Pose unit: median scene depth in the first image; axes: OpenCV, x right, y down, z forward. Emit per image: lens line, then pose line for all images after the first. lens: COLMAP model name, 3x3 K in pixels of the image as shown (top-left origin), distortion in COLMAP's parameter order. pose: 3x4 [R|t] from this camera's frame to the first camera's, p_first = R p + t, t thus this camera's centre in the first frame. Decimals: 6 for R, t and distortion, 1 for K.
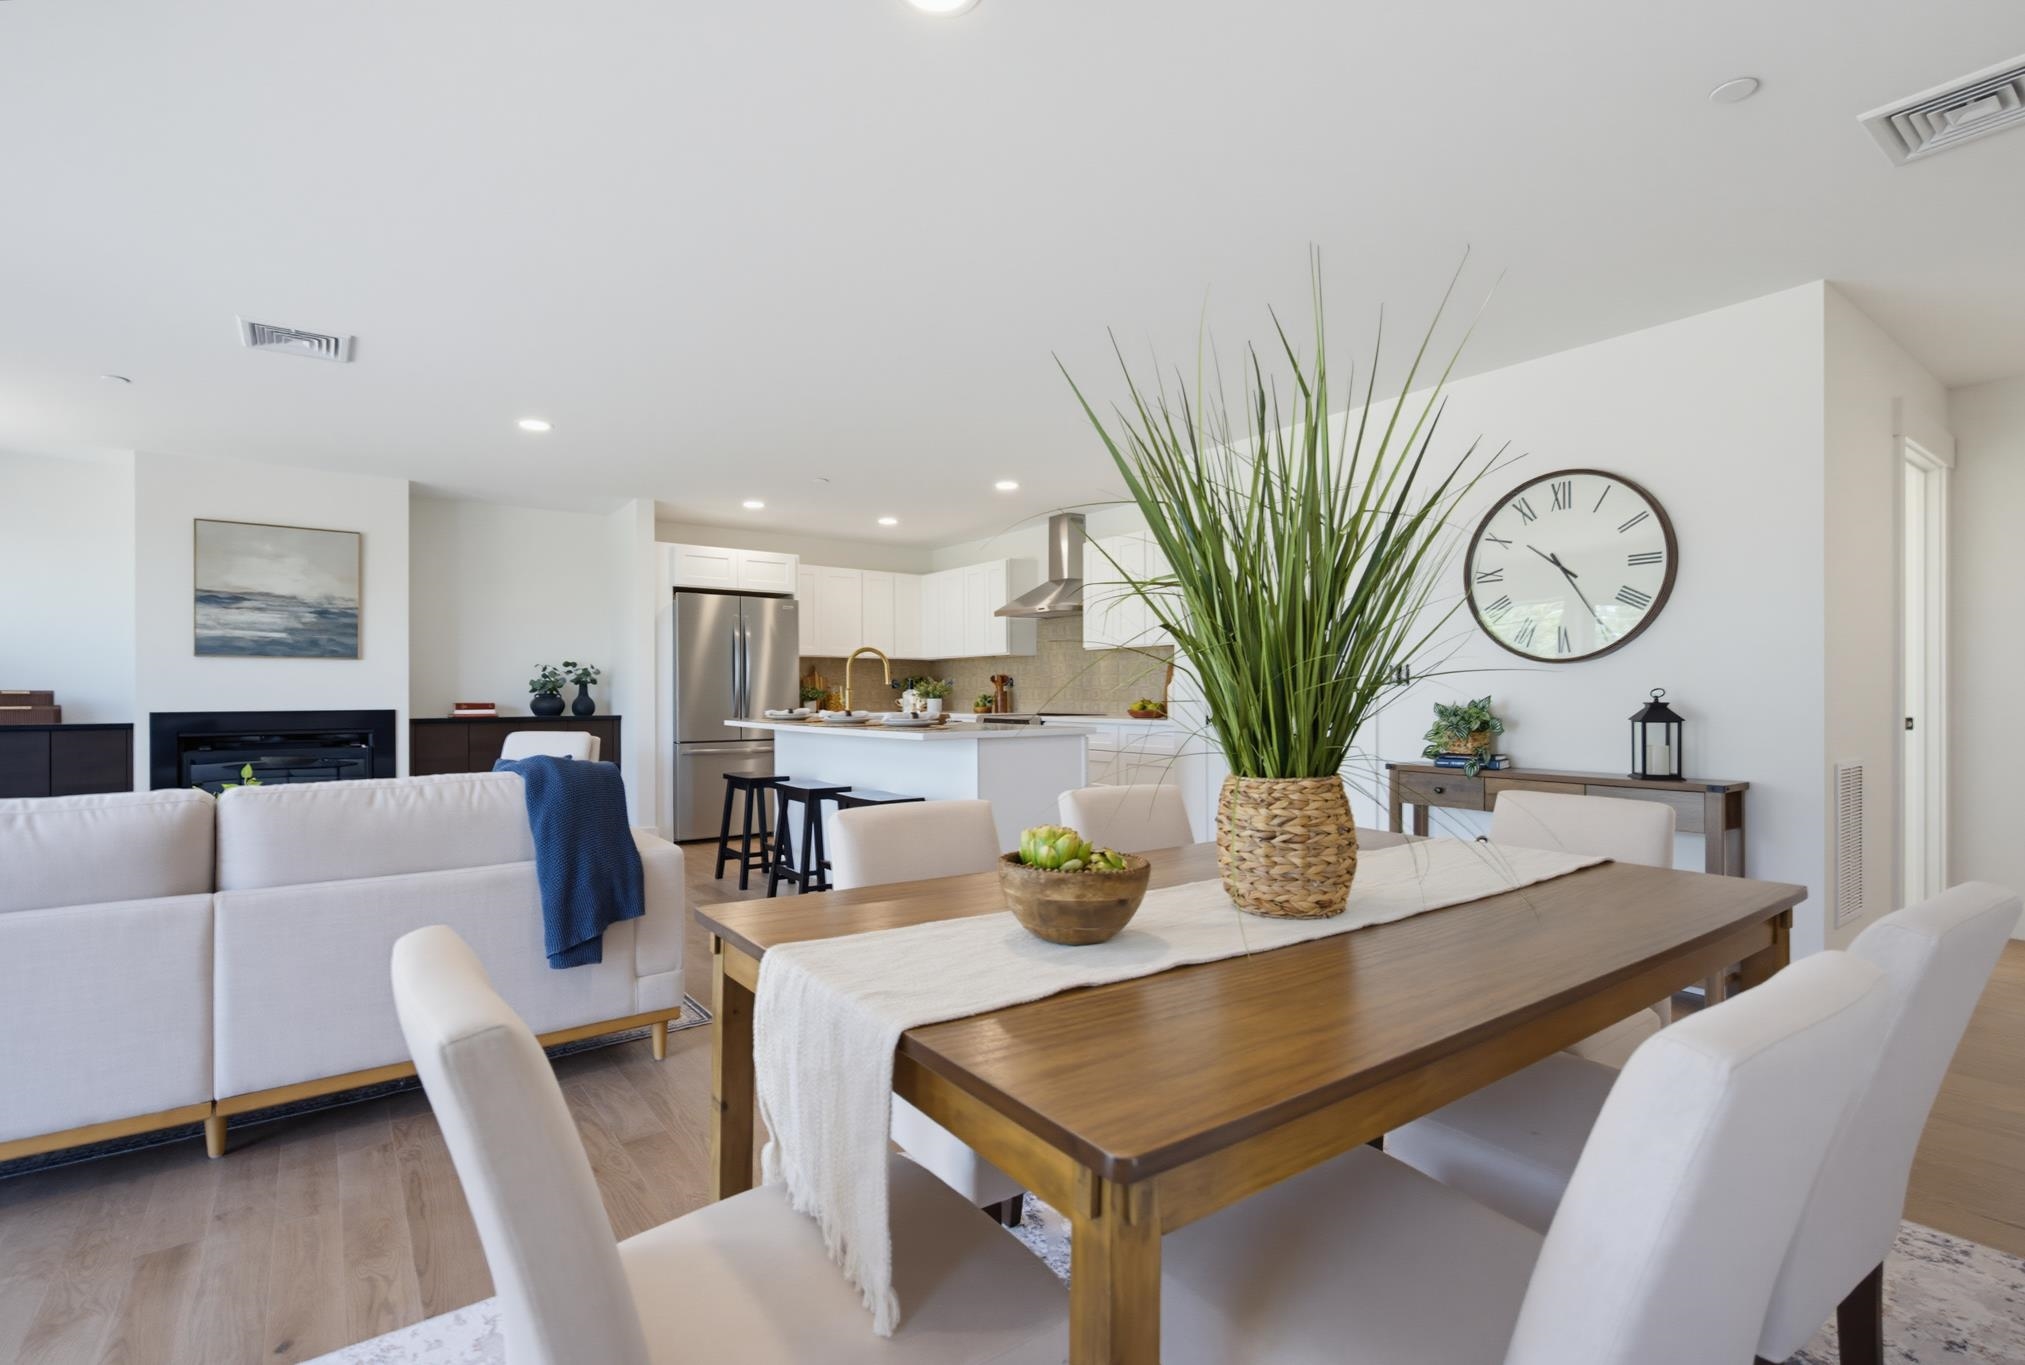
lens RADIAL K [[944.1, 0, 1012.5], [0, 944.1, 682.5], [0, 0, 1]] dist [-0.000001, -0.000090]
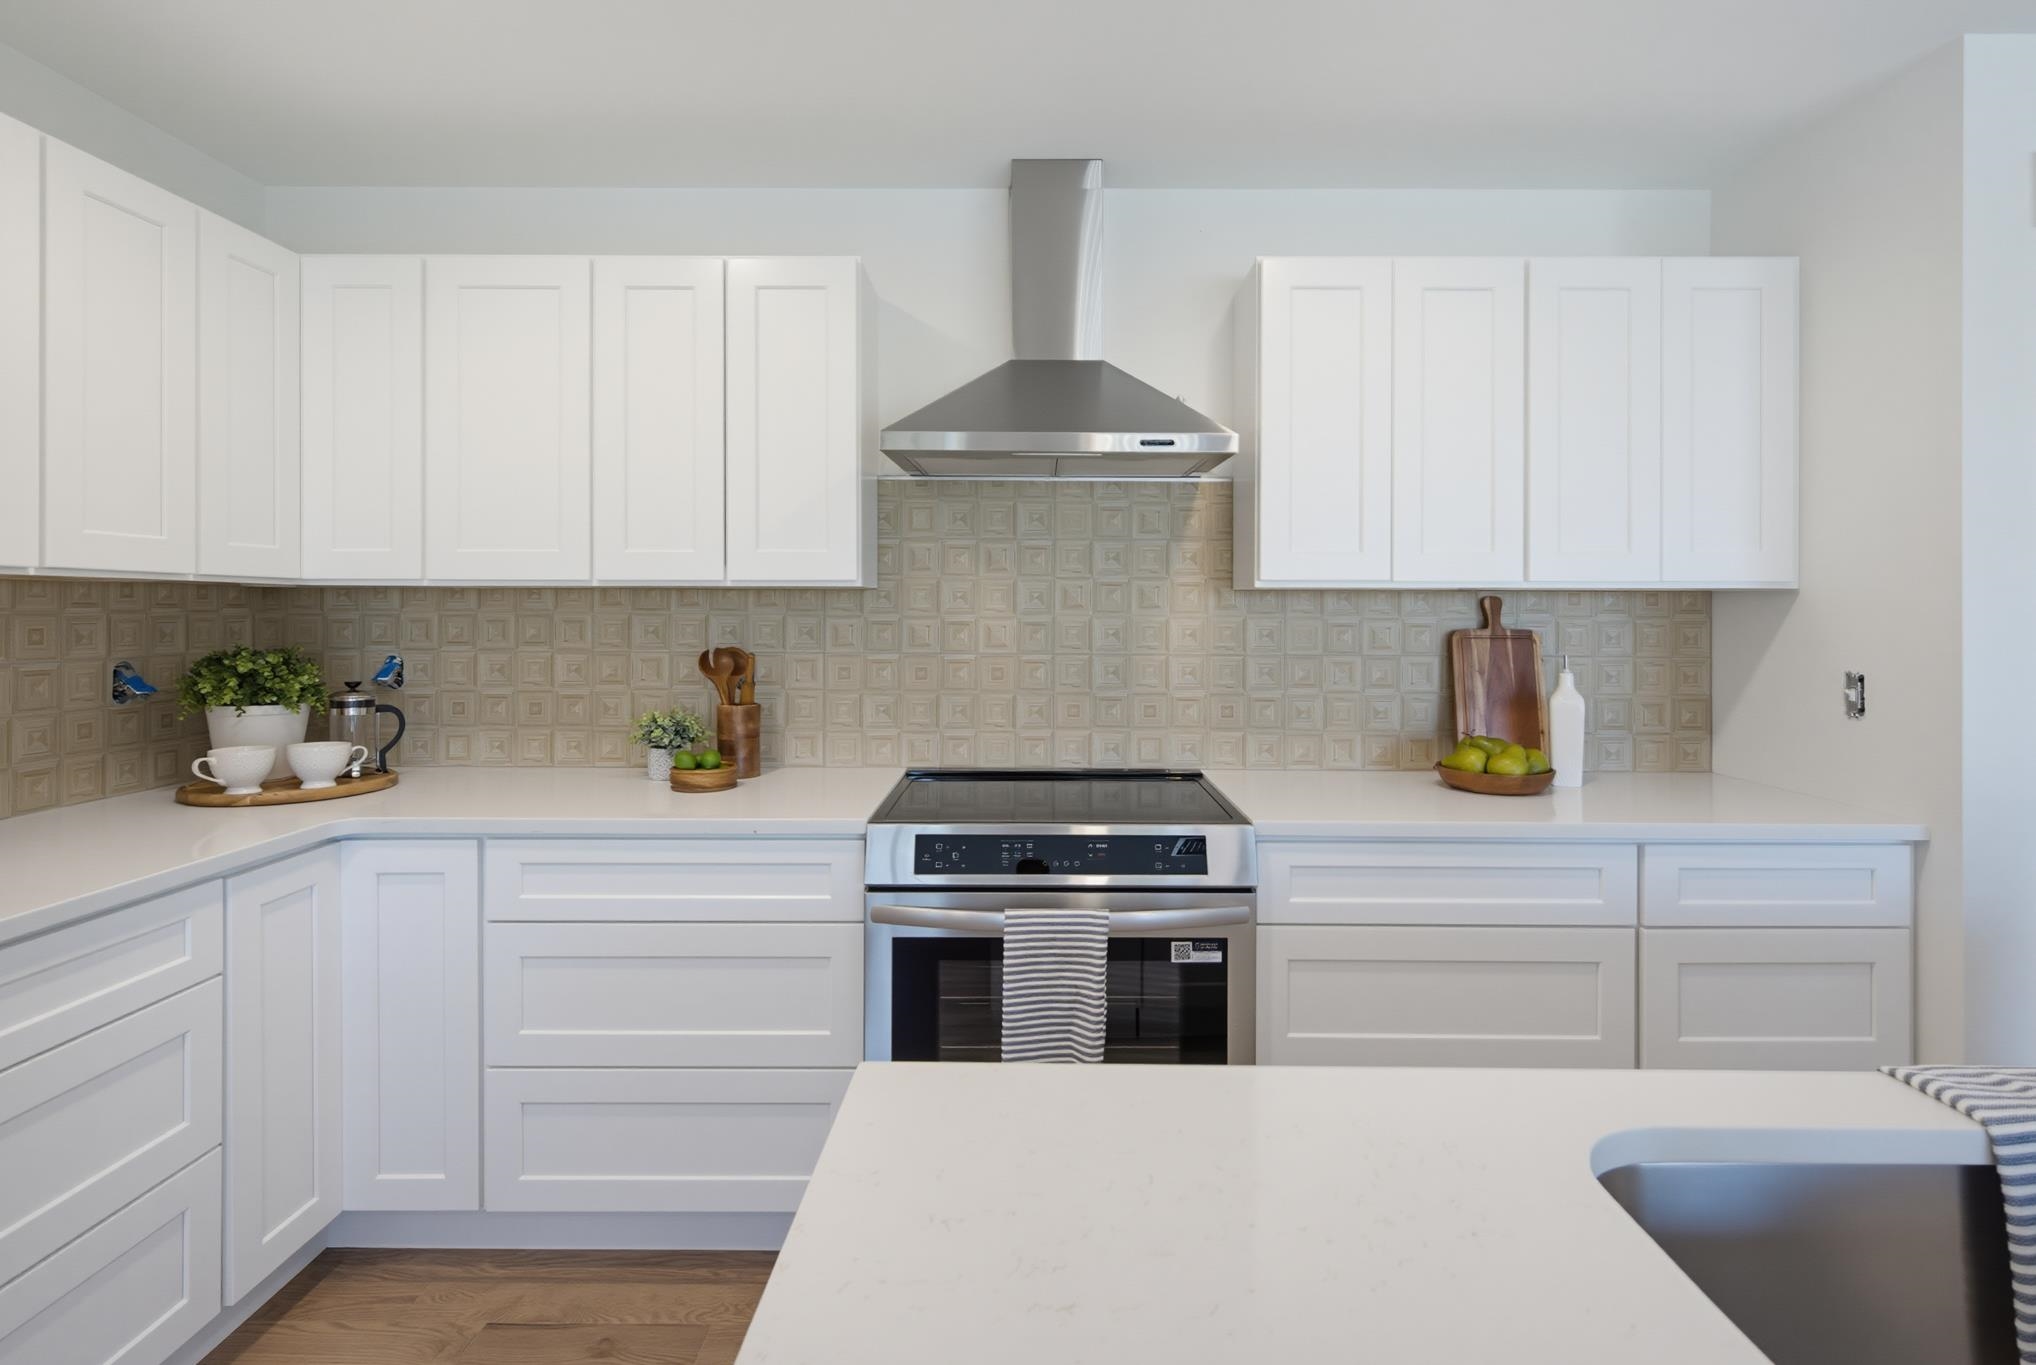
lens RADIAL K [[1002.3, 0, 1022.5], [0, 1002.3, 613.4], [0, 0, 1]] dist [0.031202, 0.000013]
pose [[0.603877, 0.006723, 0.797049, -0.212544], [-0.014218, 0.999896, 0.002338, -0.021097], [-0.796950, -0.012744, 0.603910, 0.727533]]
